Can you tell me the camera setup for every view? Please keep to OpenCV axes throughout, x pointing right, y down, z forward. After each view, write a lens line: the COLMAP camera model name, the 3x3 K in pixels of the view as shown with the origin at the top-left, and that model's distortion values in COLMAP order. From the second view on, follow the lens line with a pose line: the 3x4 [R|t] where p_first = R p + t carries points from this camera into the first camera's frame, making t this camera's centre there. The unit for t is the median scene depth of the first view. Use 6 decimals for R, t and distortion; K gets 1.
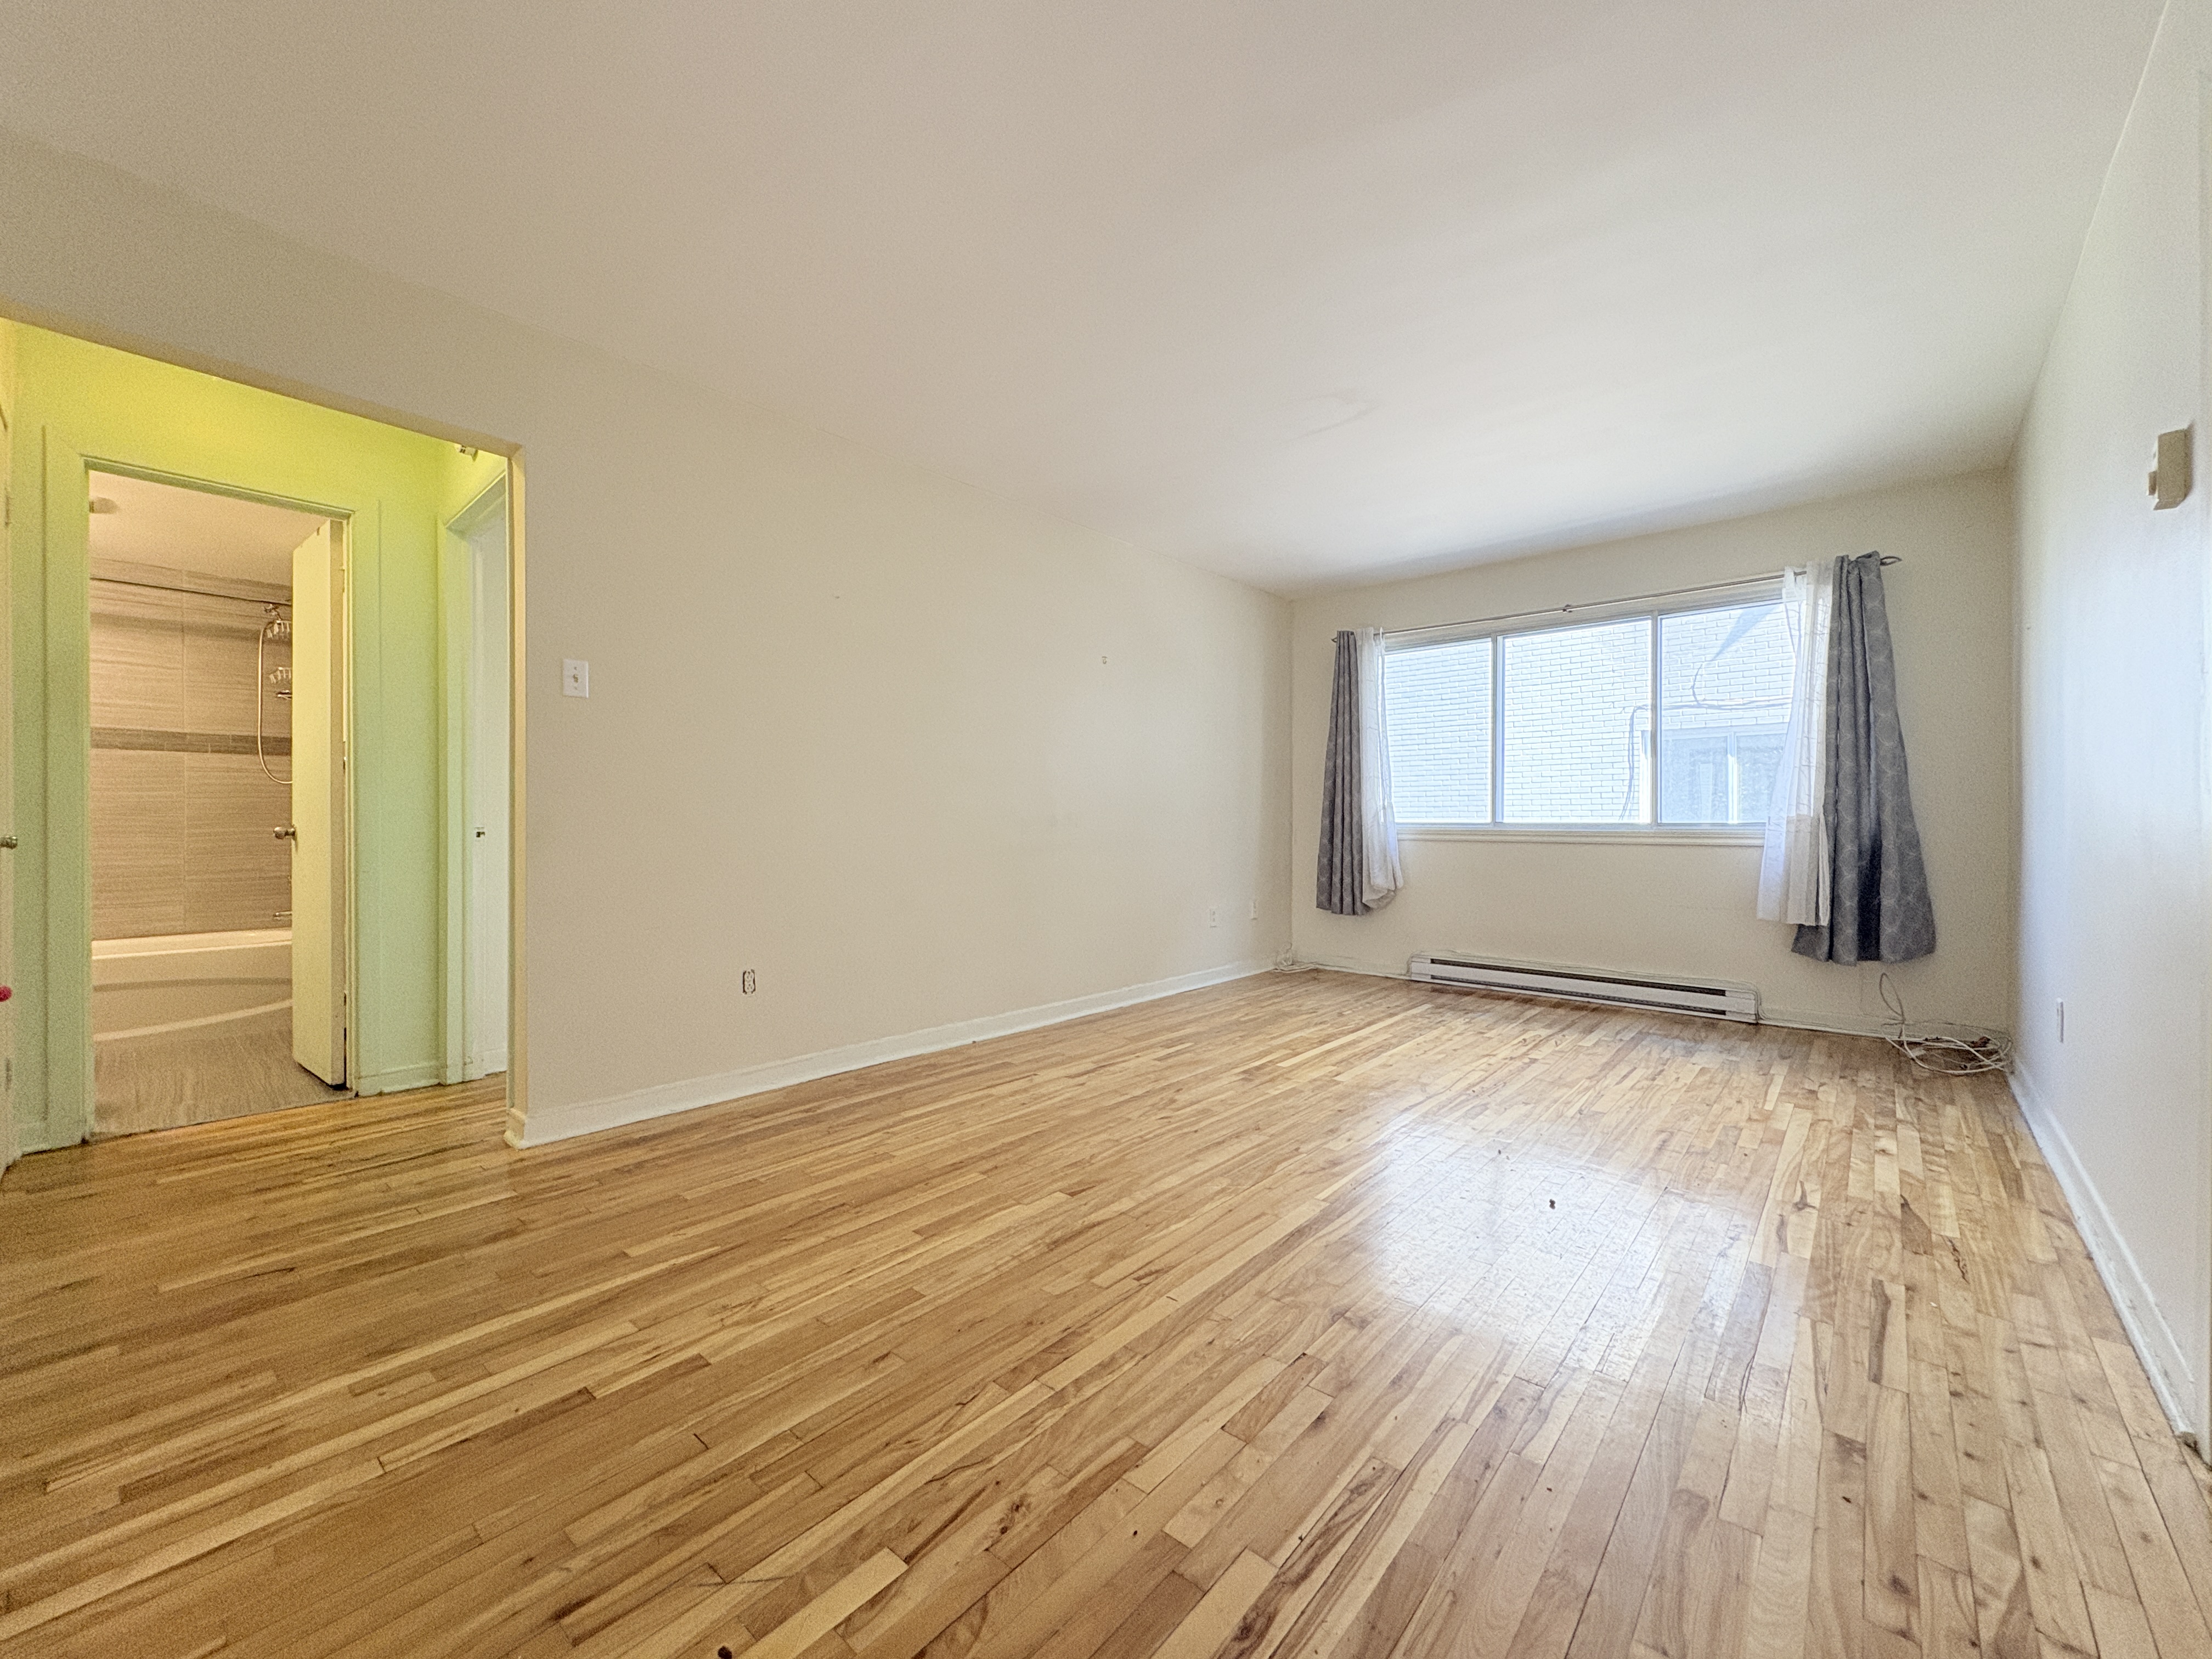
lens RADIAL K [[886.1, 0, 1107.4], [0, 886.1, 824.5], [0, 0, 1]] dist [0.008769, 0.000229]
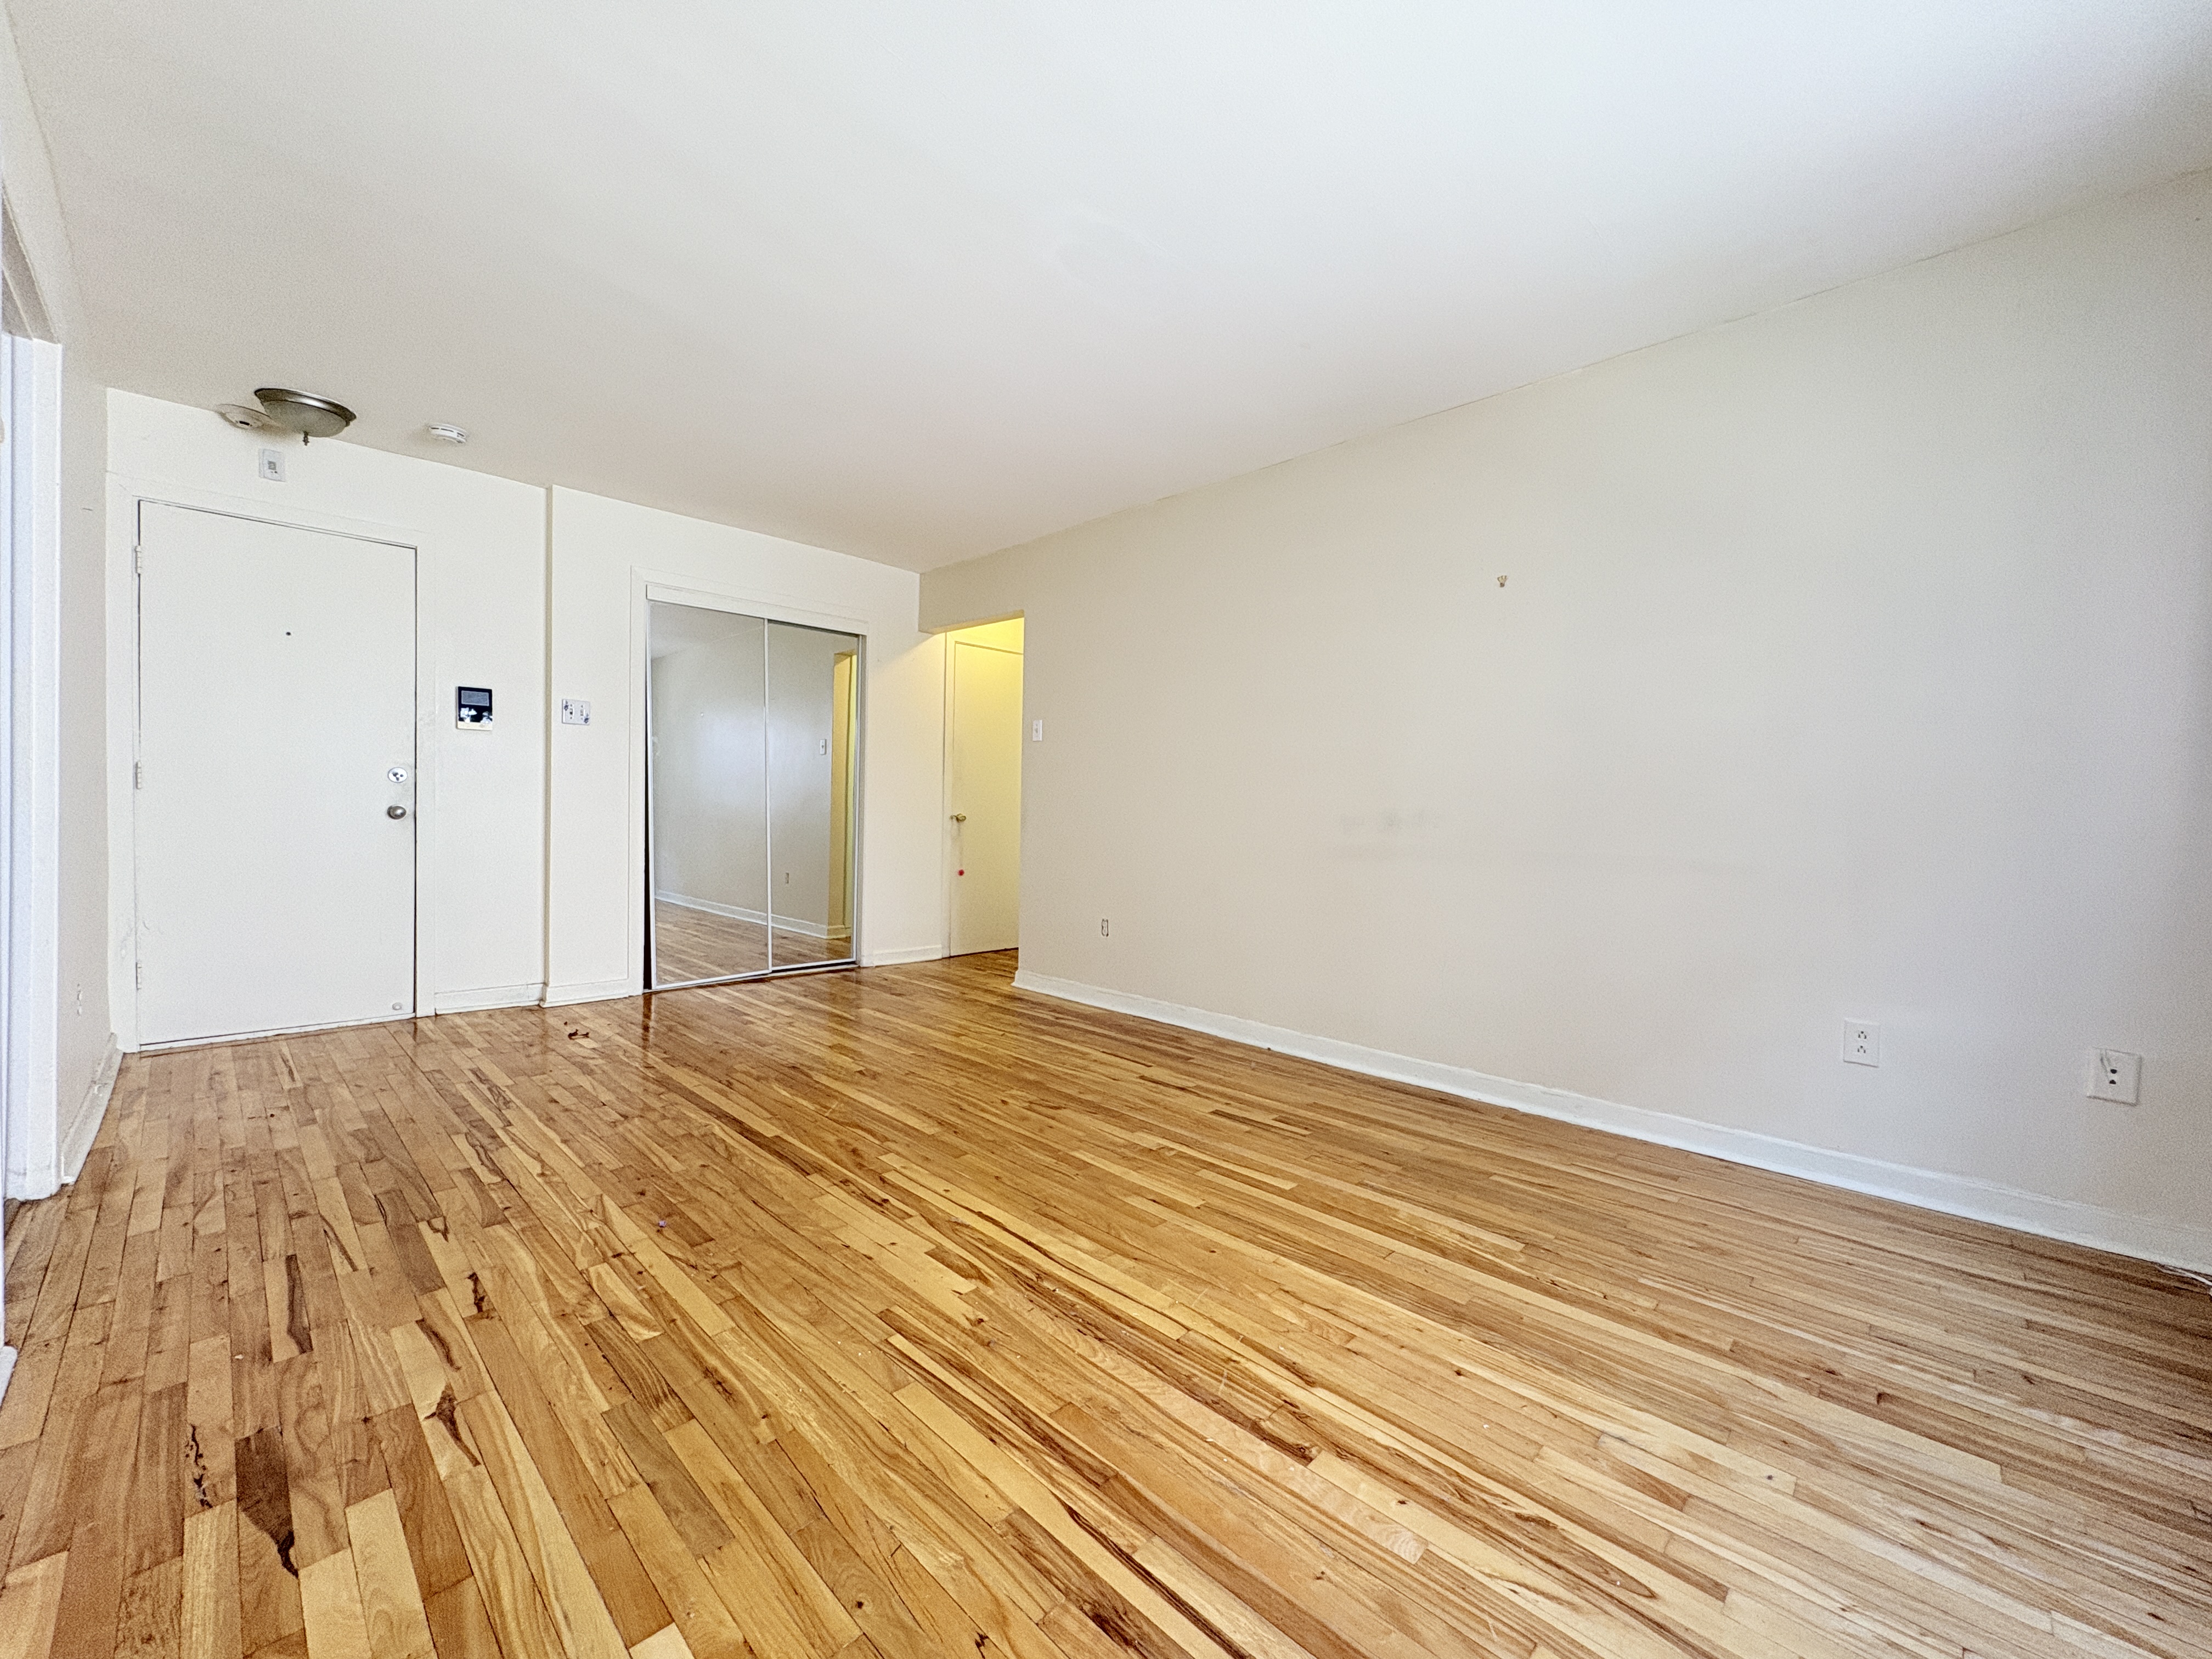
lens RADIAL K [[886.1, 0, 1108.3], [0, 886.1, 821.0], [0, 0, 1]] dist [0.008769, 0.000229]
pose [[-0.063834, 0.007691, -0.997931, 1.051217], [-0.018847, 0.999783, 0.008910, -0.007095], [0.997783, 0.019376, -0.063675, 1.144633]]
